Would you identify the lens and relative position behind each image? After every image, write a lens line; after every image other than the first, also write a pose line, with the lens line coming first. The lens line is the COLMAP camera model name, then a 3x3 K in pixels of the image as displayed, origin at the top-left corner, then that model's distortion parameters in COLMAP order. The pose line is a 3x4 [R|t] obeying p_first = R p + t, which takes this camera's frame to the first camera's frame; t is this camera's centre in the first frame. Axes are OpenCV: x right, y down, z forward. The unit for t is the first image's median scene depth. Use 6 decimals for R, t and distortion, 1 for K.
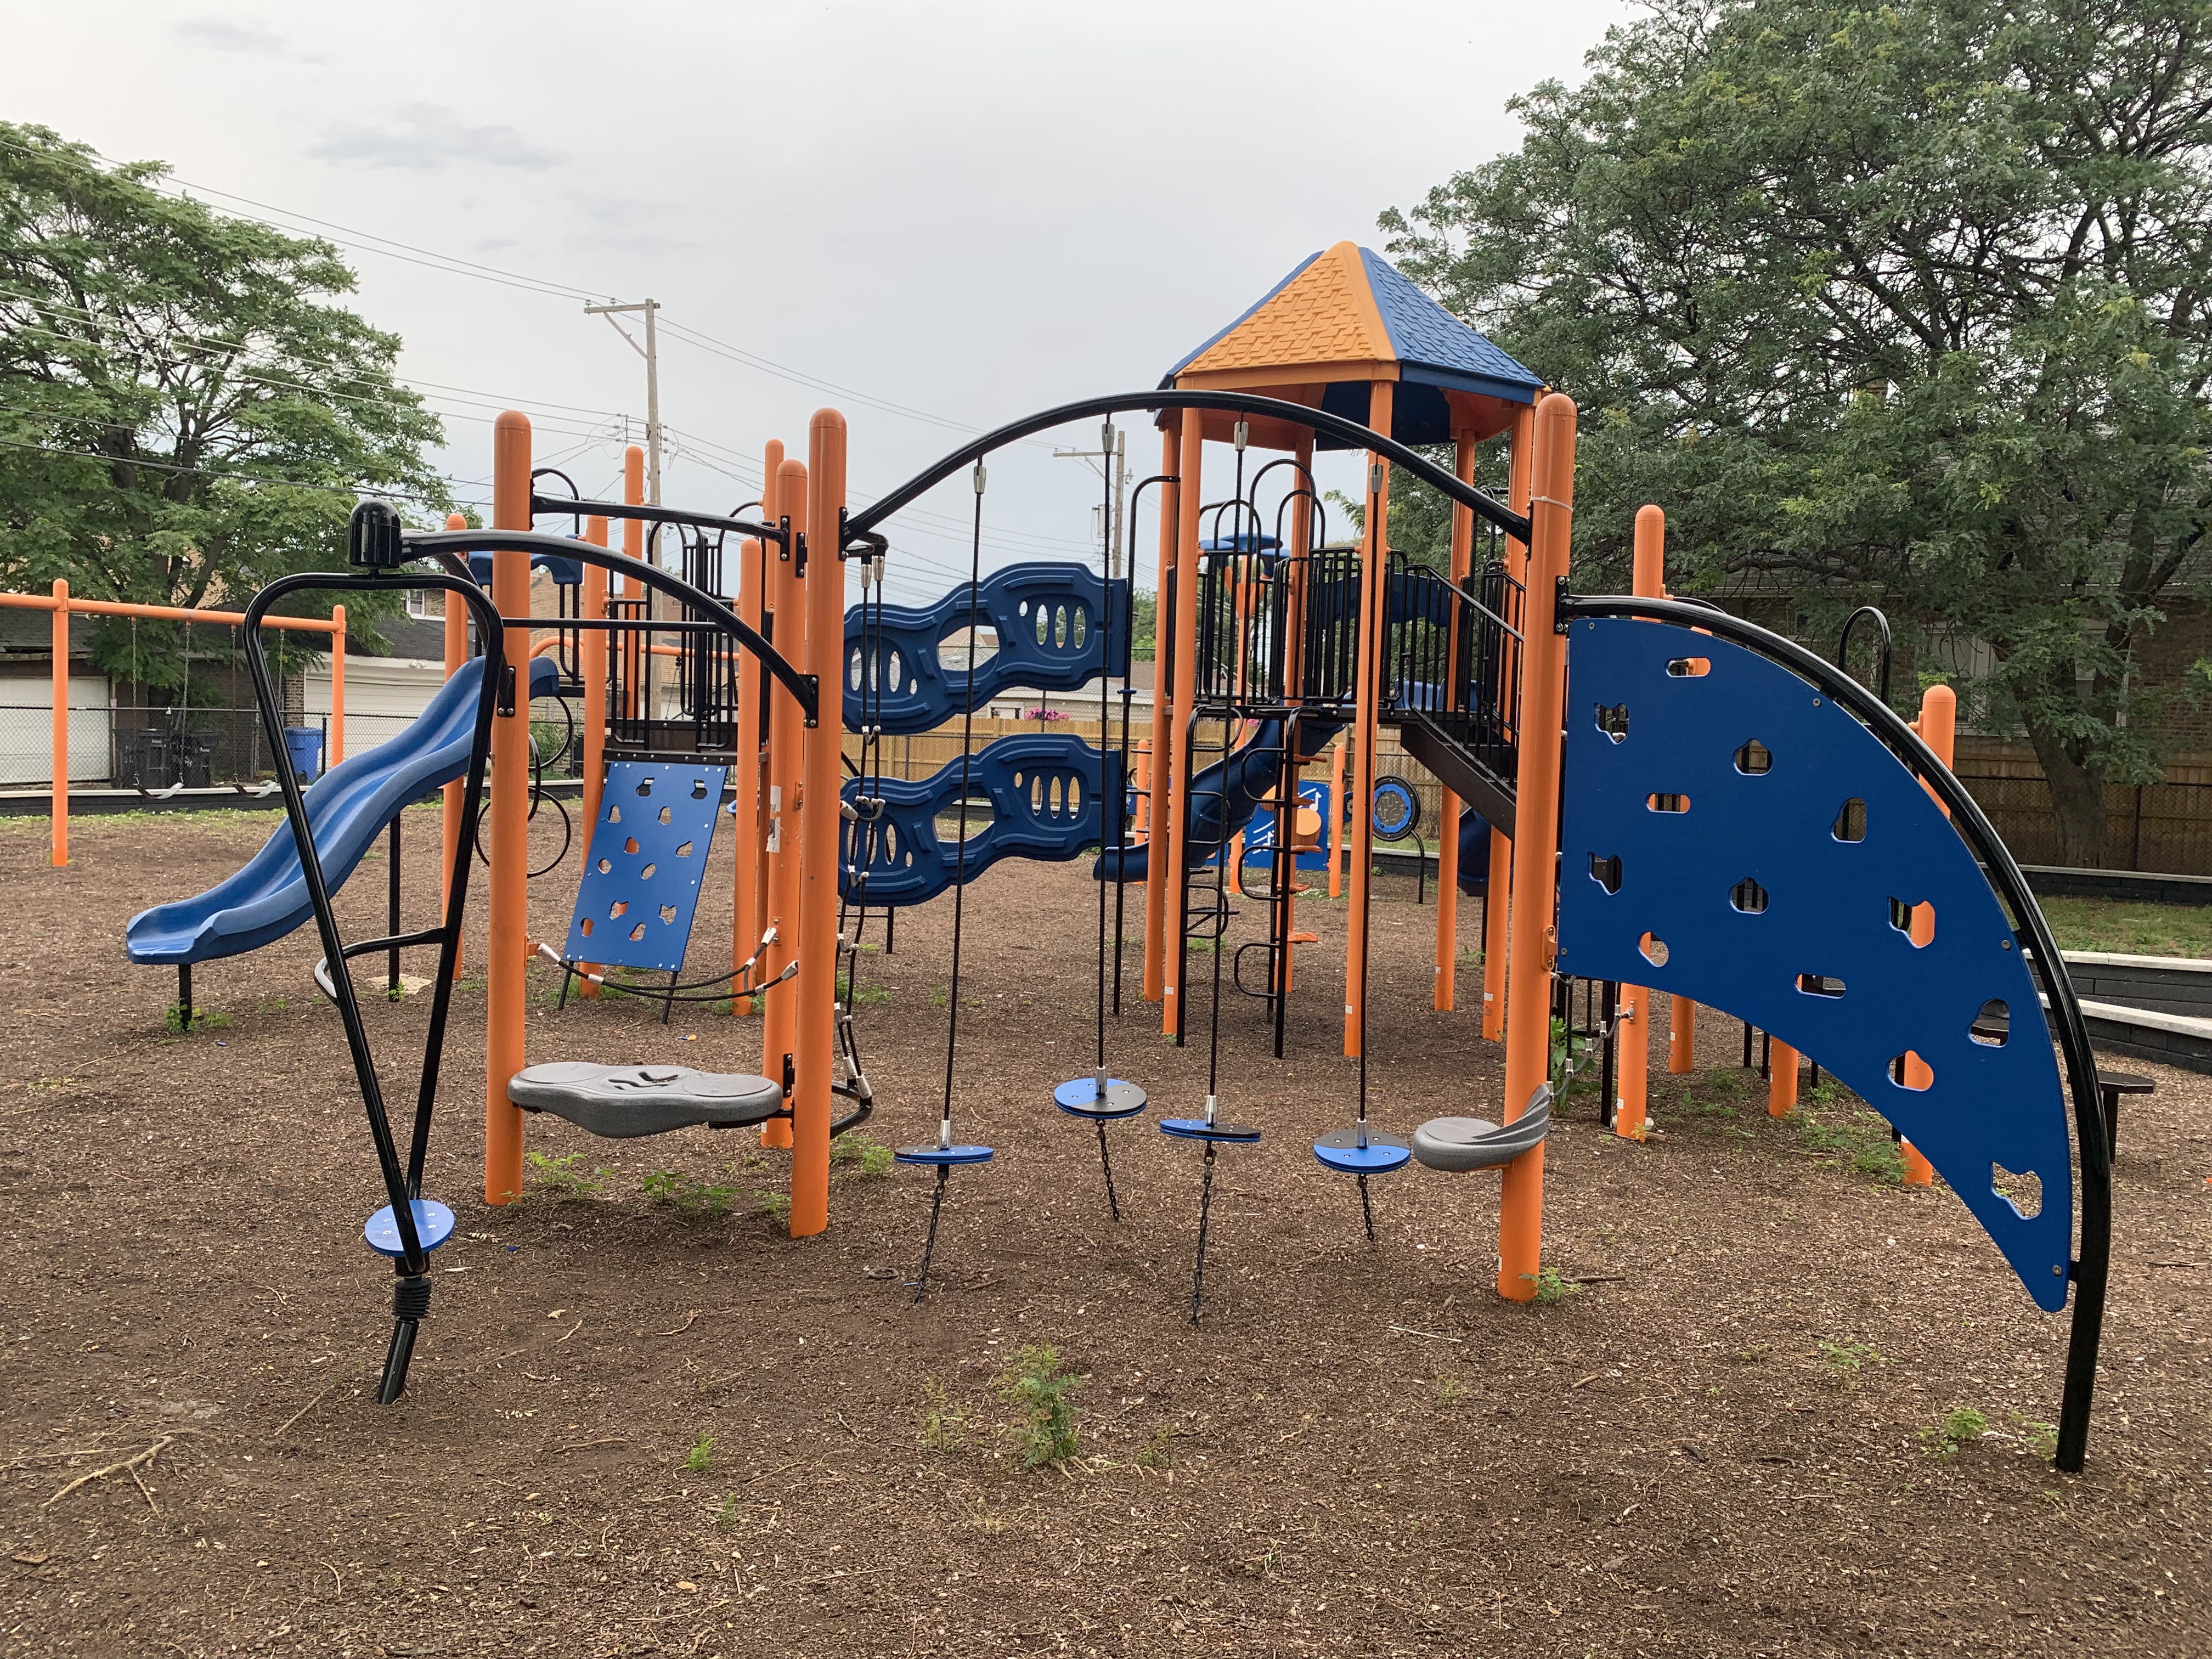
lens RADIAL K [[1694.5, 0, 1177.5], [0, 1694.5, 827.0], [0, 0, 1]] dist [-0.004306, 0.005343]
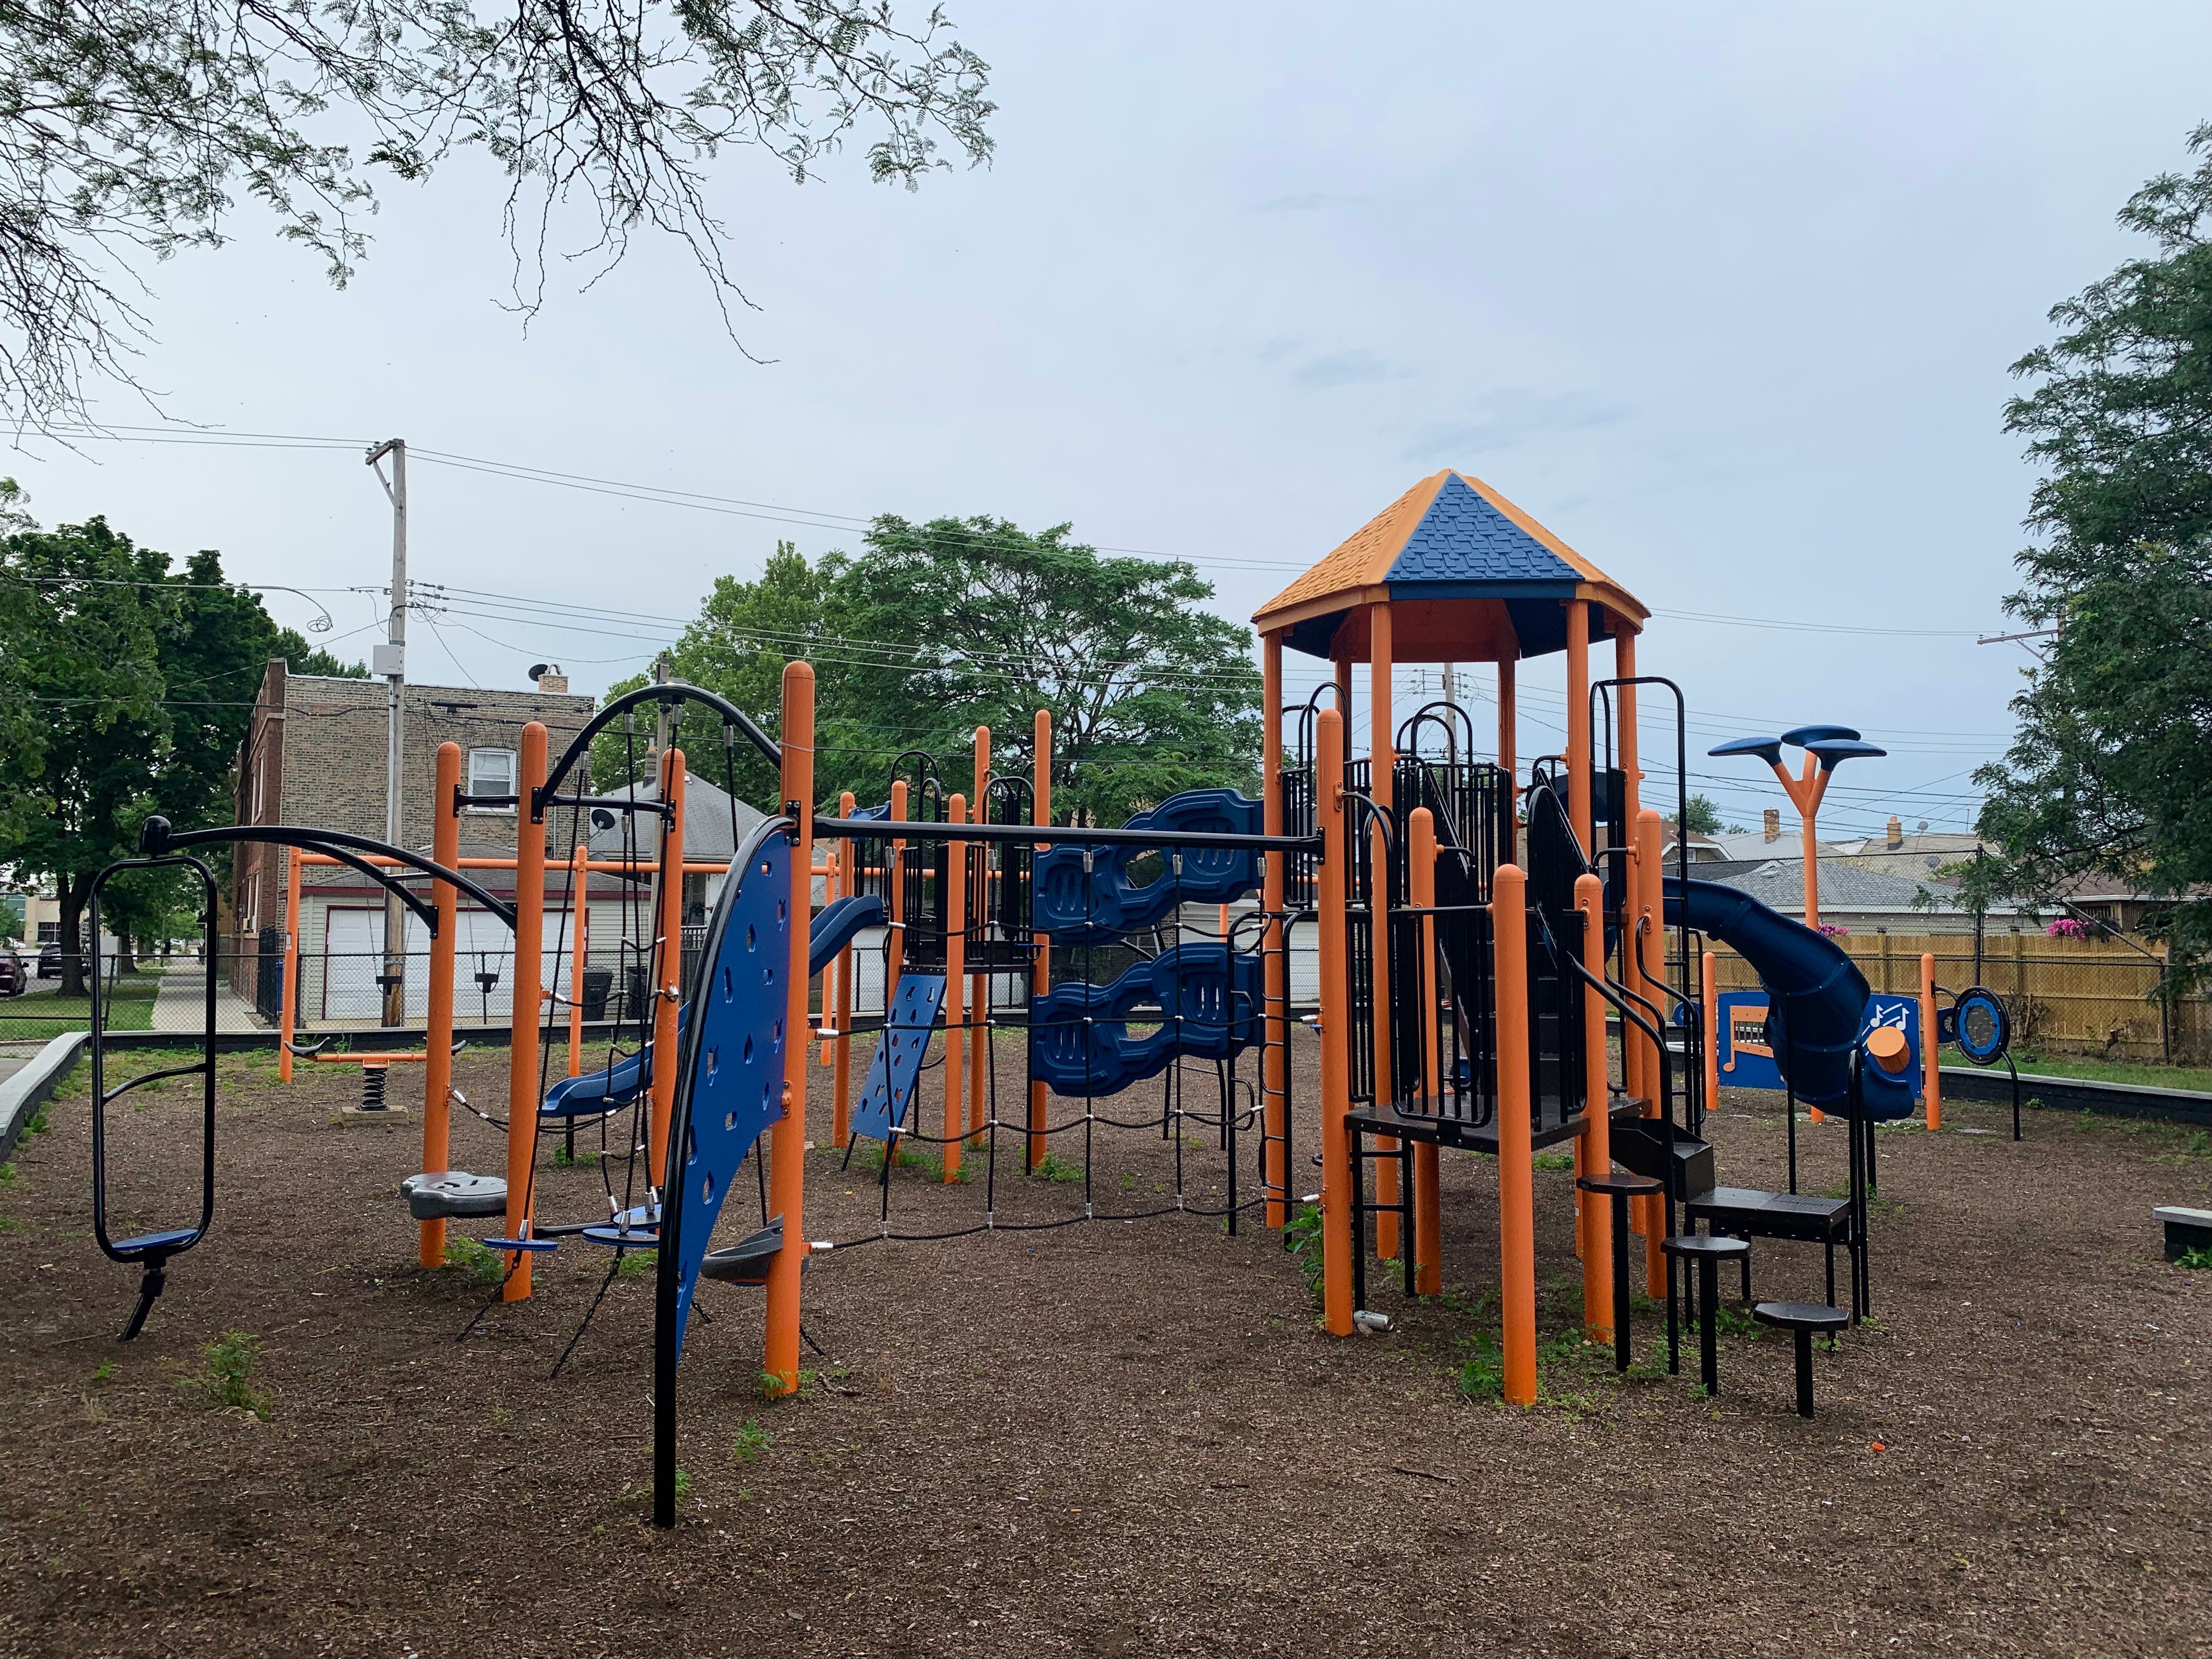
lens RADIAL K [[1654.8, 0, 1060.6], [0, 1654.8, 834.7], [0, 0, 1]] dist [0.029783, 0.001284]
pose [[0.810275, -0.065144, -0.582418, 0.113580], [-0.012480, 0.991659, -0.128281, 0.003379], [0.585917, 0.111211, 0.802704, 0.013131]]
